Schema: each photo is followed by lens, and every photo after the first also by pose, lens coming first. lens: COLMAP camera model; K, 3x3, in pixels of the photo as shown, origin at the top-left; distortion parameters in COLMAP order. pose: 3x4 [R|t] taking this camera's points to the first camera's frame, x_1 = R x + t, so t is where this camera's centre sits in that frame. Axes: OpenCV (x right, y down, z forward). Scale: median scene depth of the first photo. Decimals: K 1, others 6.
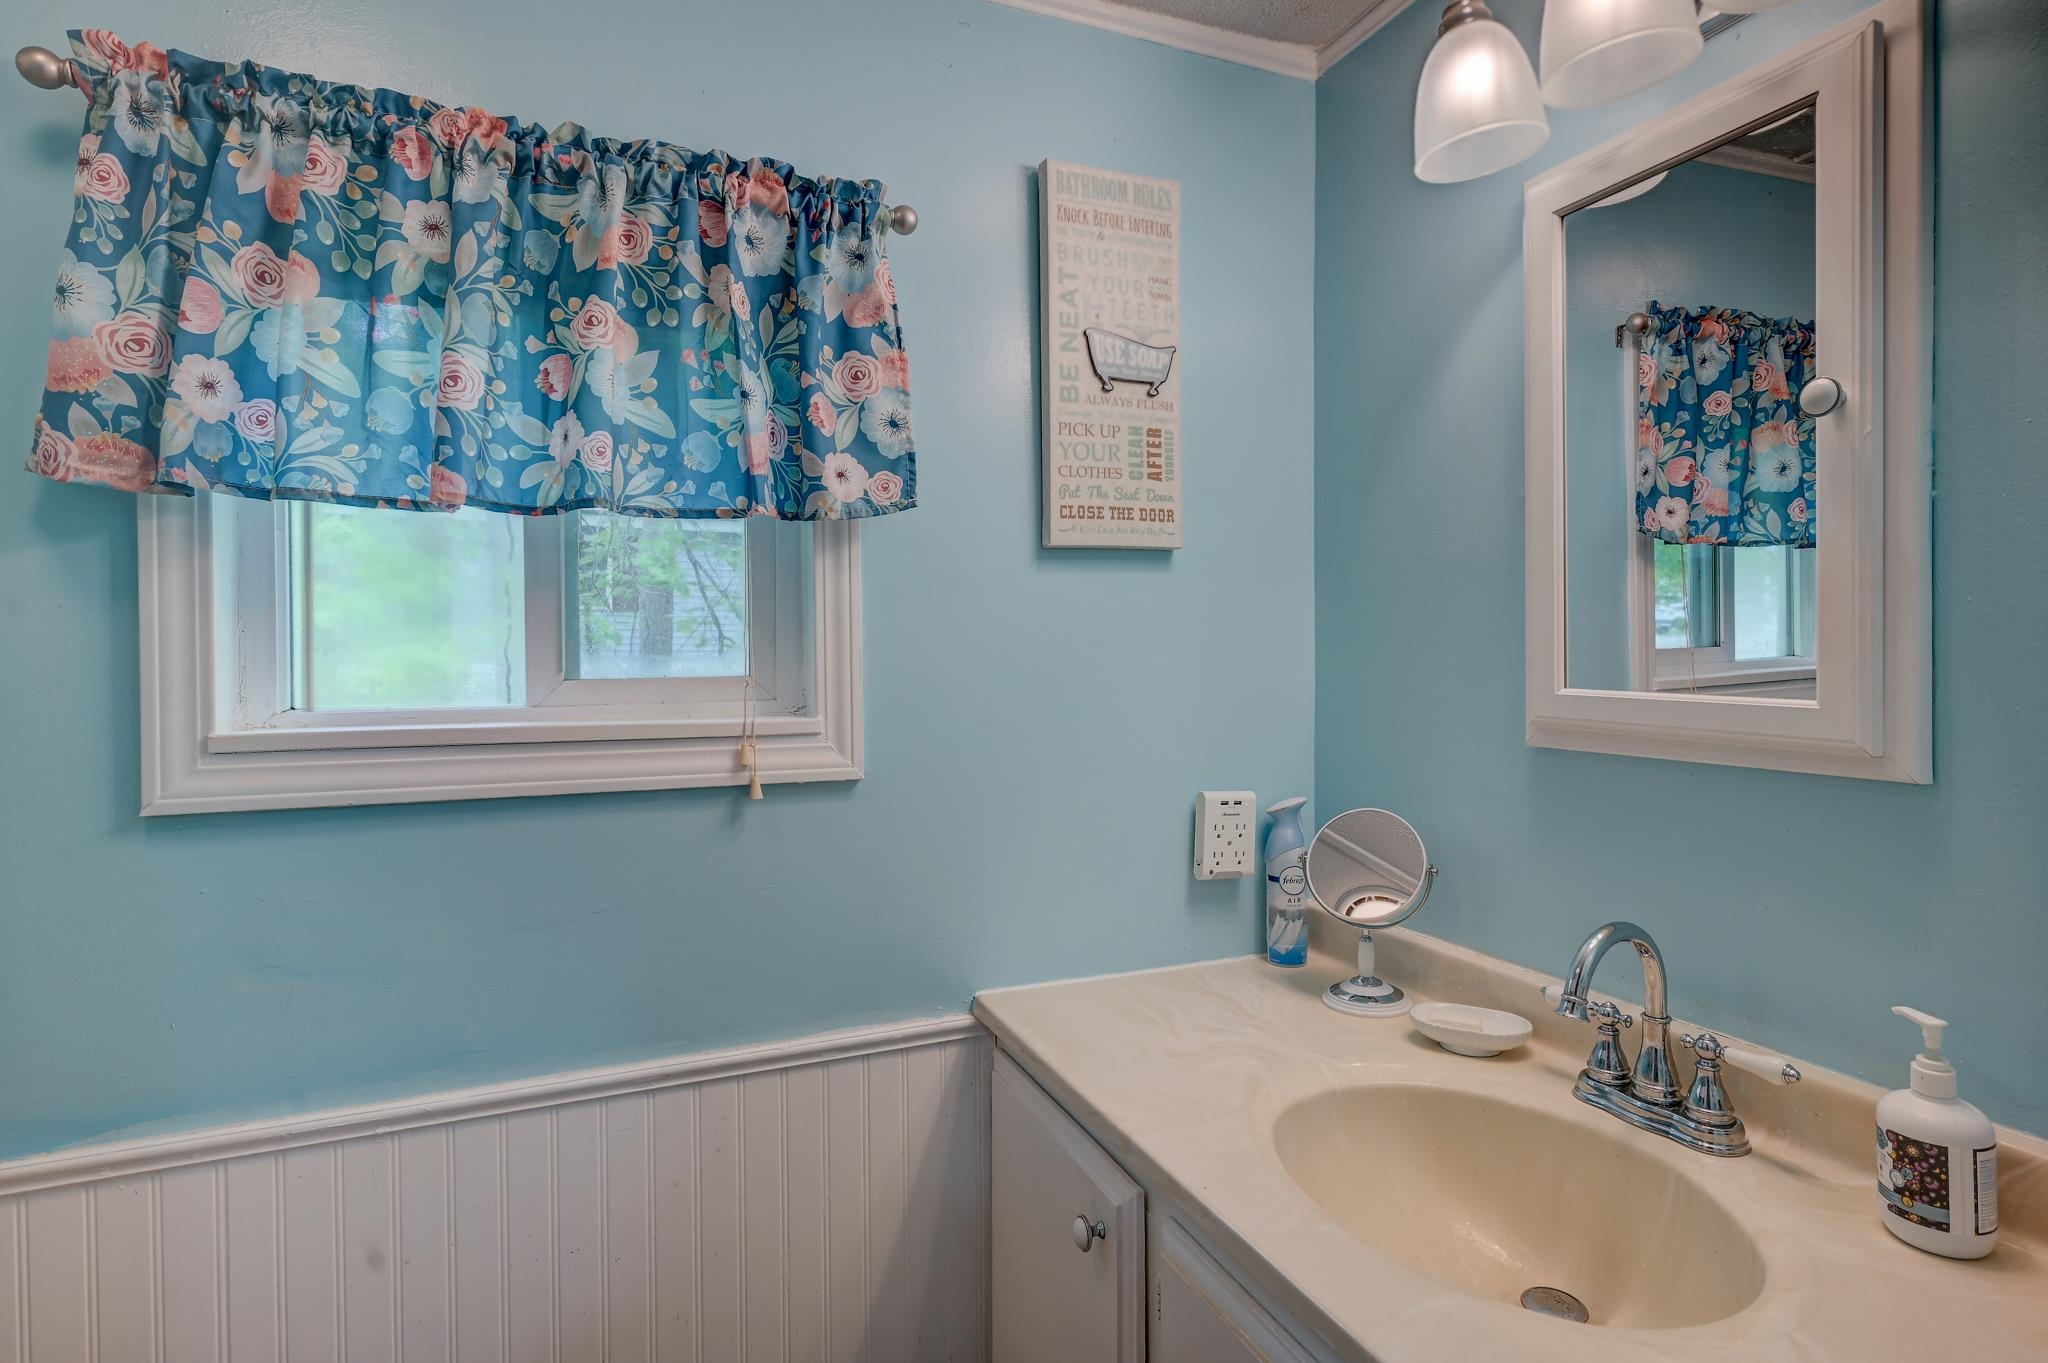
lens RADIAL K [[1042.7, 0, 1037.8], [0, 1042.7, 661.5], [0, 0, 1]] dist [-0.001518, 0.001254]
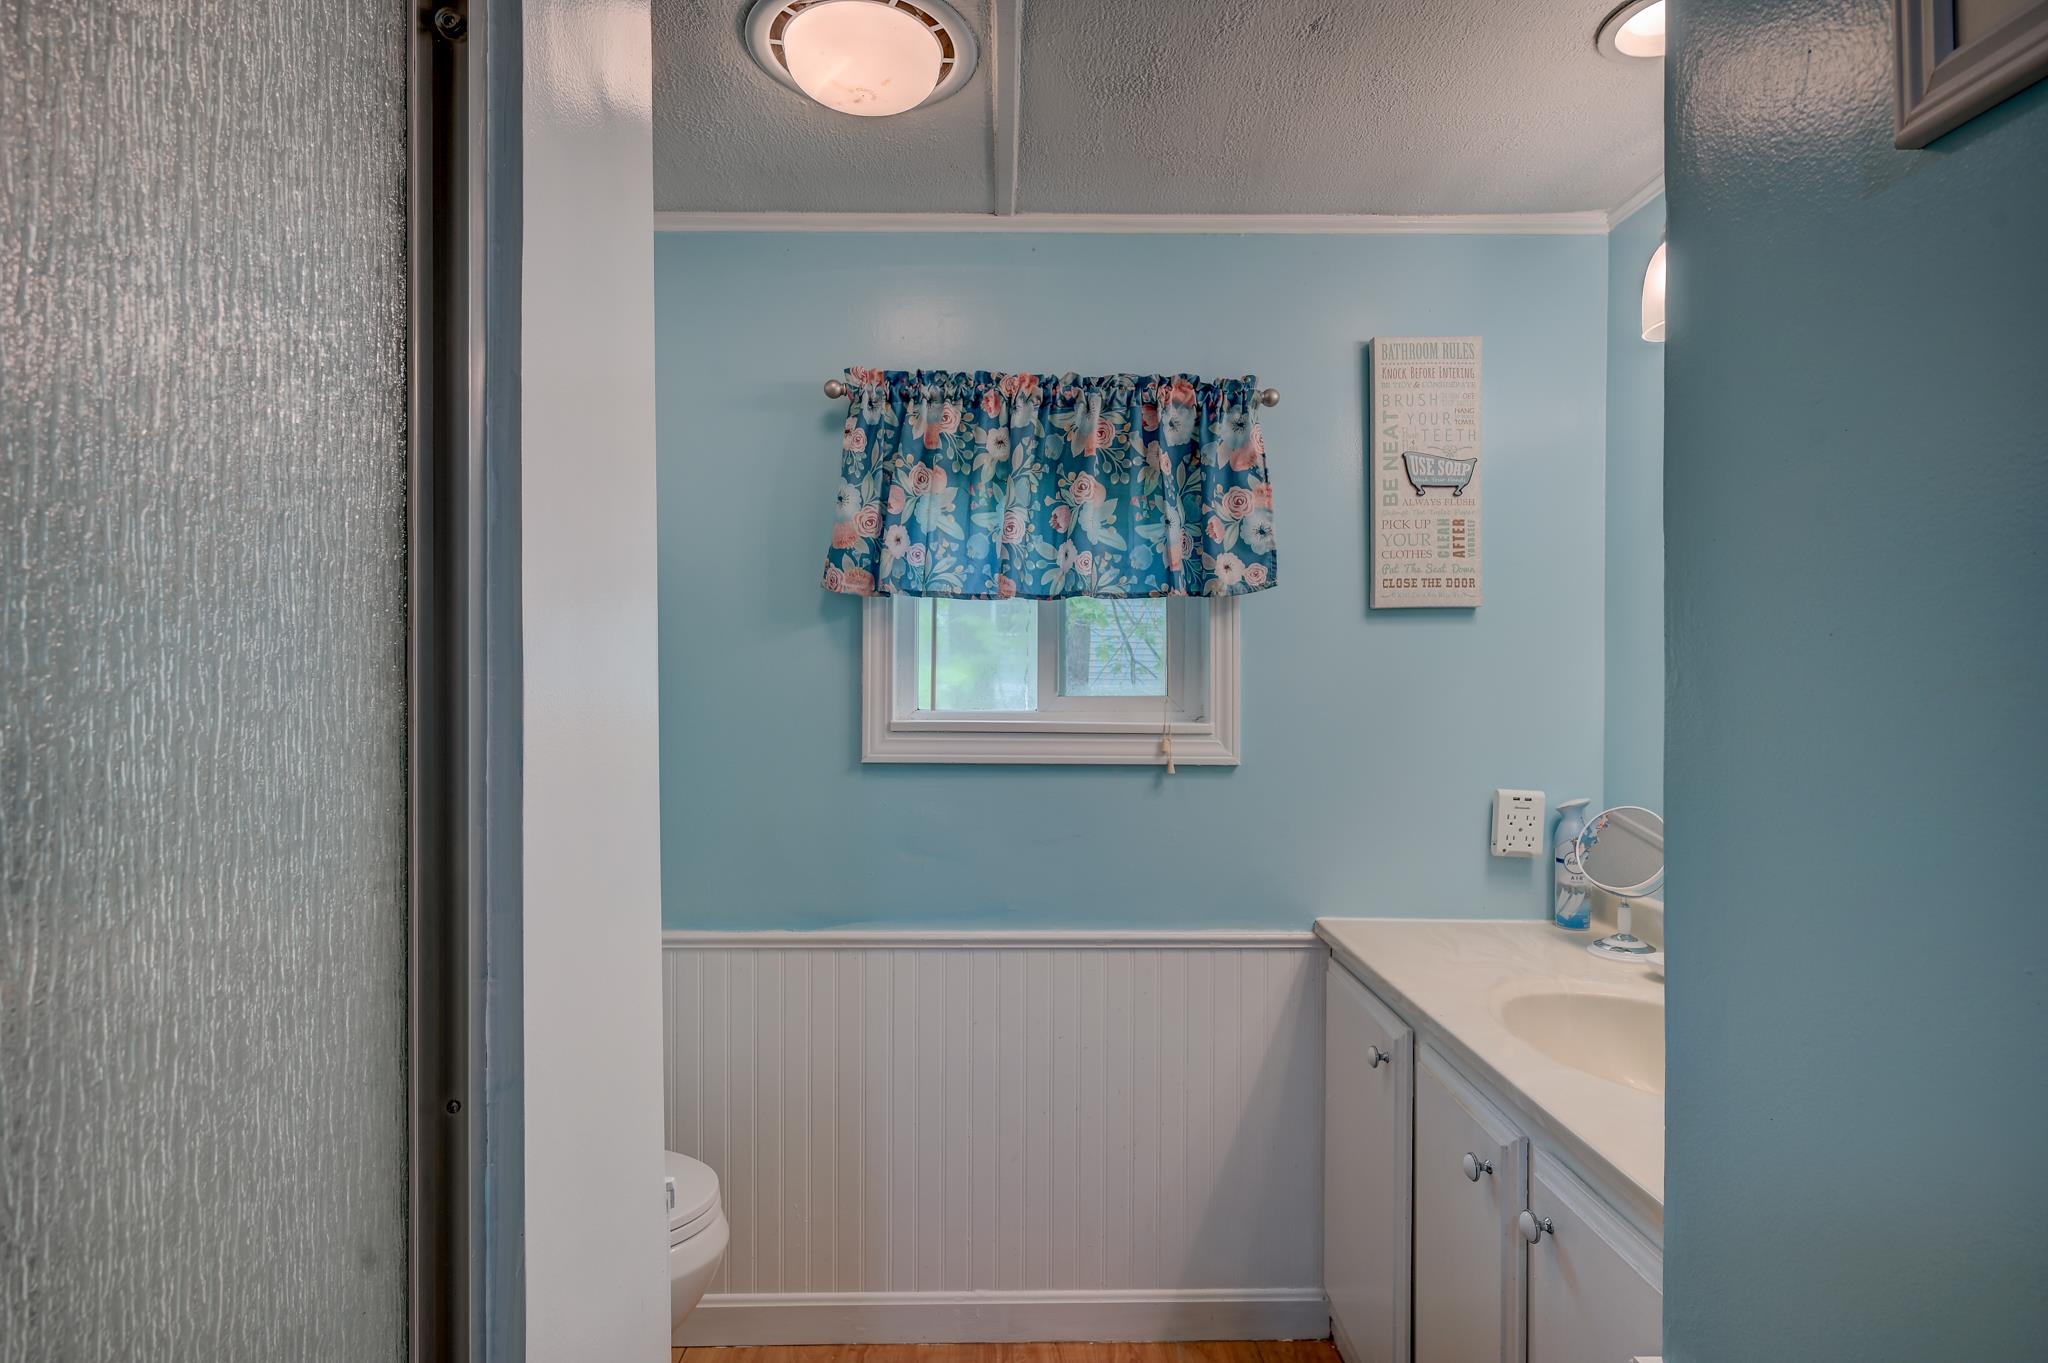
lens RADIAL K [[1042.7, 0, 1033.0], [0, 1042.7, 672.0], [0, 0, 1]] dist [-0.001518, 0.001254]
pose [[0.926283, 0.009376, -0.376711, 0.130071], [-0.013736, 0.999866, -0.008888, -0.005157], [0.376577, 0.013407, 0.926288, -0.545460]]
